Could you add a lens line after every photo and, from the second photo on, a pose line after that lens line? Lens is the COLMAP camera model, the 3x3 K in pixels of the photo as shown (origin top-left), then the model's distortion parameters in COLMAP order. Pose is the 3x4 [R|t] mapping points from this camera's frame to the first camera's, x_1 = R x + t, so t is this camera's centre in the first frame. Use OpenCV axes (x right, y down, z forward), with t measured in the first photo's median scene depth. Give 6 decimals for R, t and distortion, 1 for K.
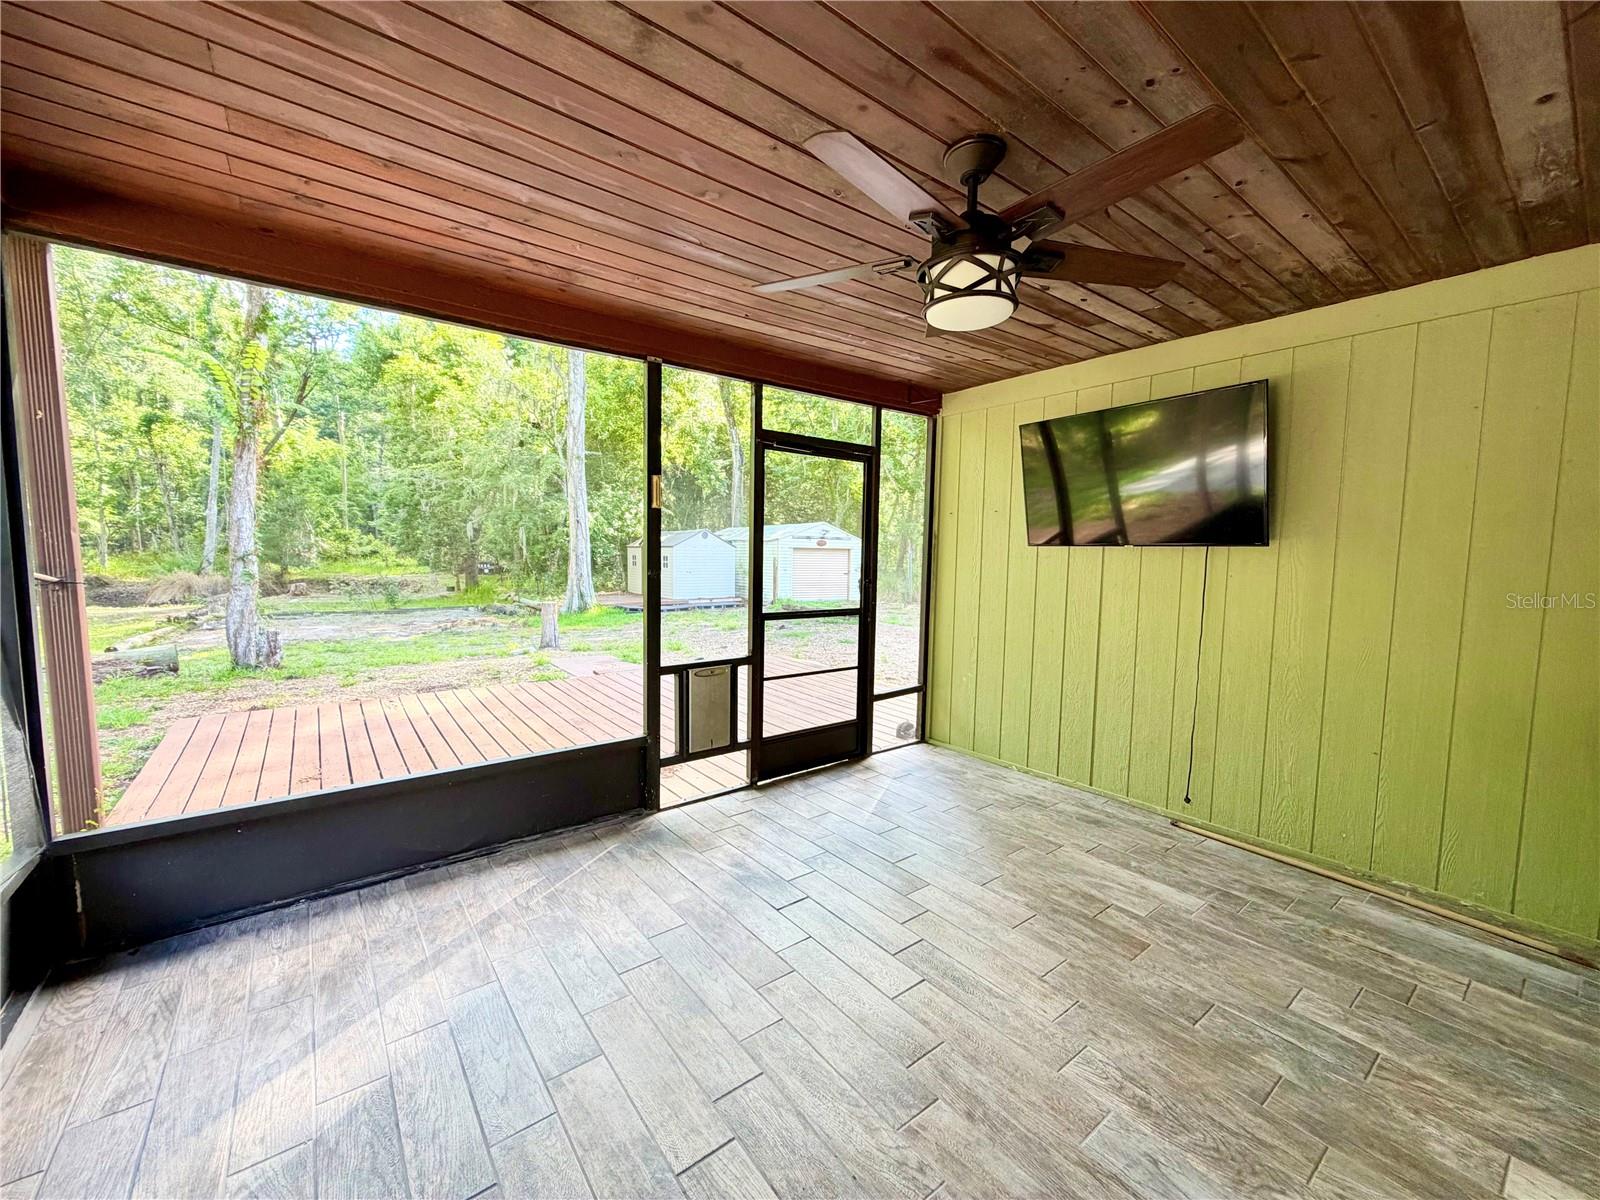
lens RADIAL K [[637.2, 0, 793.7], [0, 637.2, 603.5], [0, 0, 1]] dist [-0.001205, -0.000036]
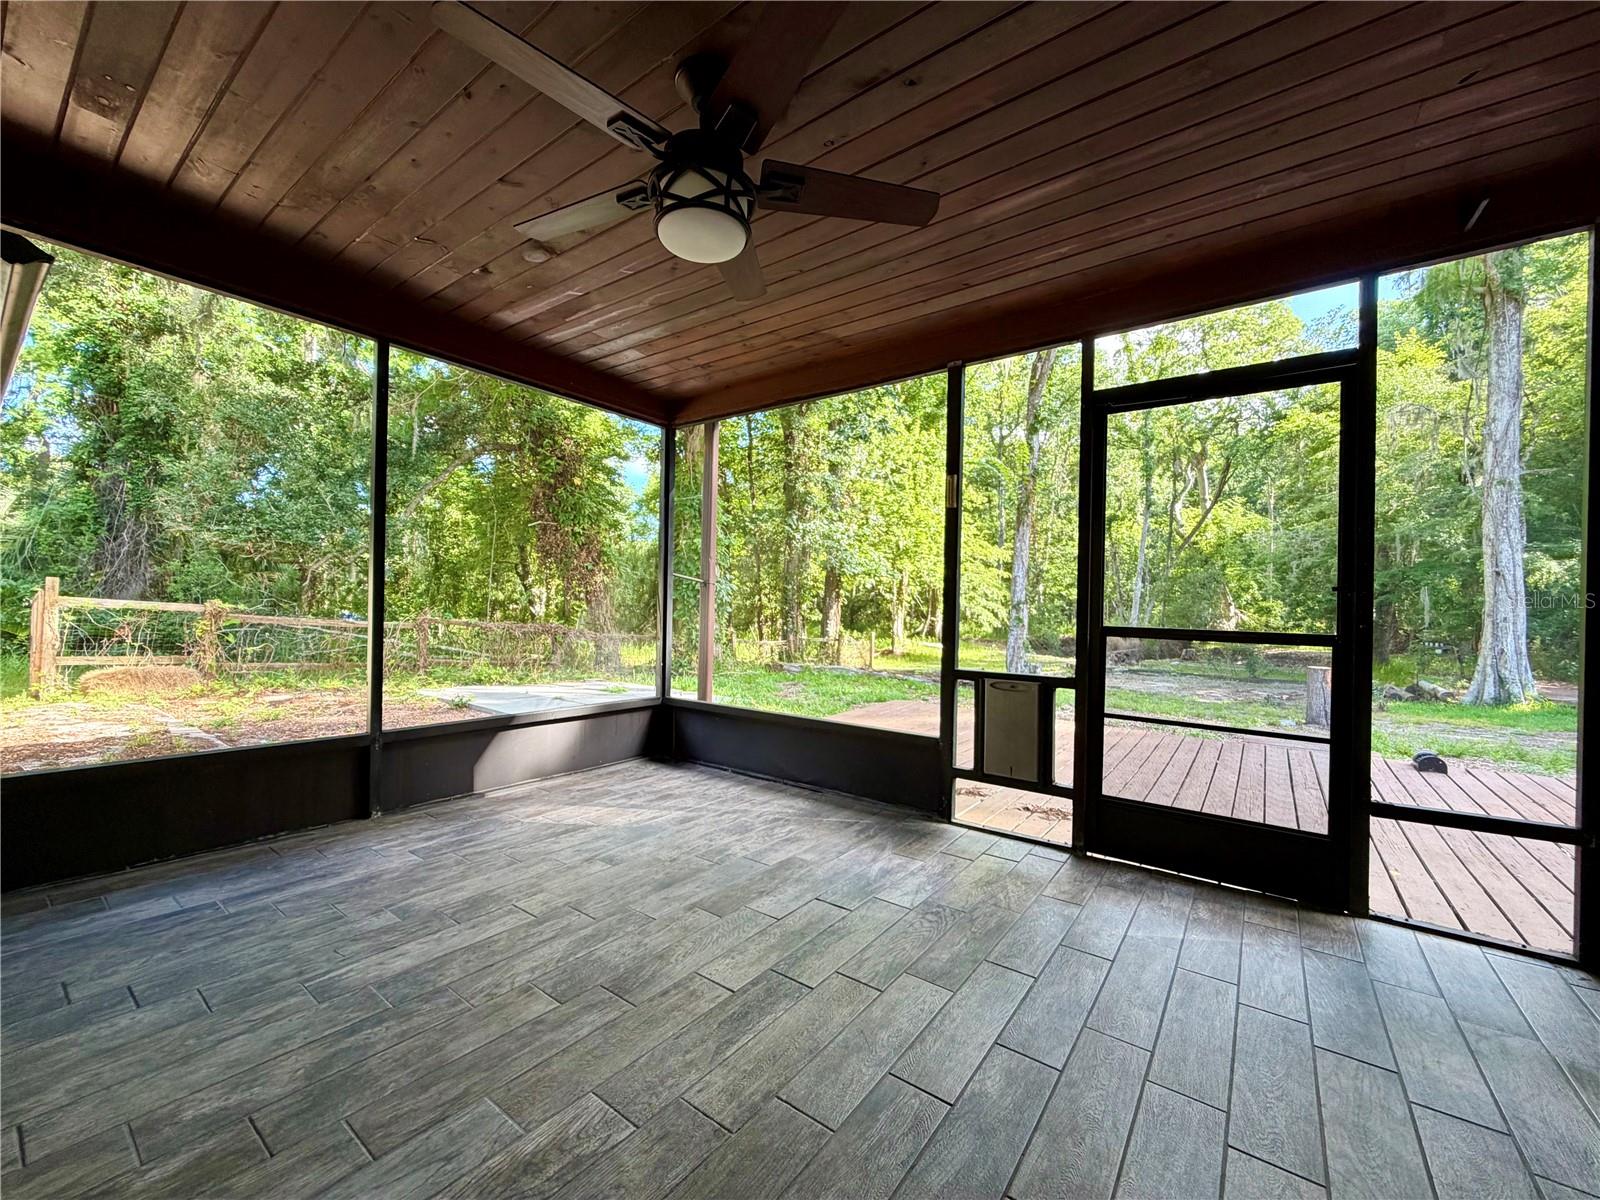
lens RADIAL K [[637.2, 0, 793.7], [0, 637.2, 603.5], [0, 0, 1]] dist [-0.001205, -0.000036]
pose [[0.272785, -0.015537, -0.961950, 0.561488], [-0.101272, 0.993851, -0.044771, 0.058051], [0.956730, 0.109631, 0.269534, 0.423778]]
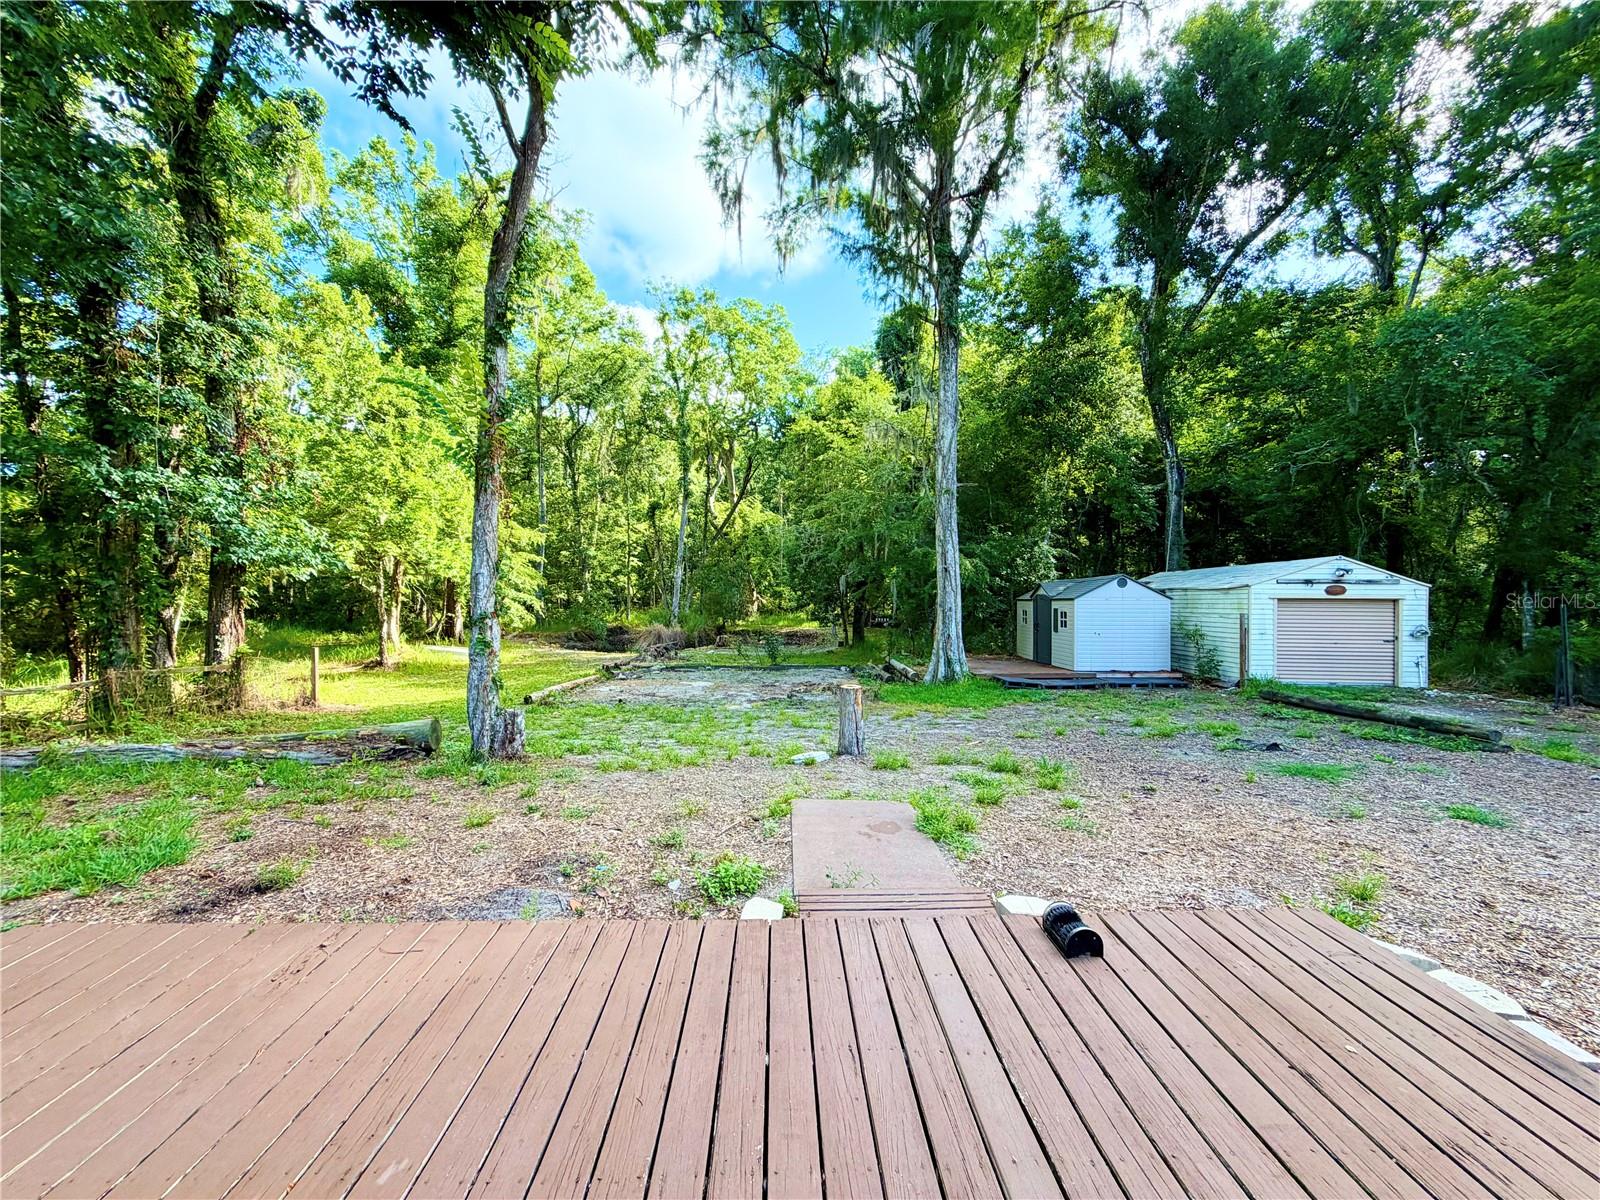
lens RADIAL K [[636.2, 0, 800.0], [0, 636.2, 600.0], [0, 0, 1]] dist [0.003453, 0.000064]
pose [[0.814656, -0.011633, -0.579828, -0.107607], [-0.038927, 0.996447, -0.074684, -0.111728], [0.578637, 0.083413, 0.811308, 1.171180]]
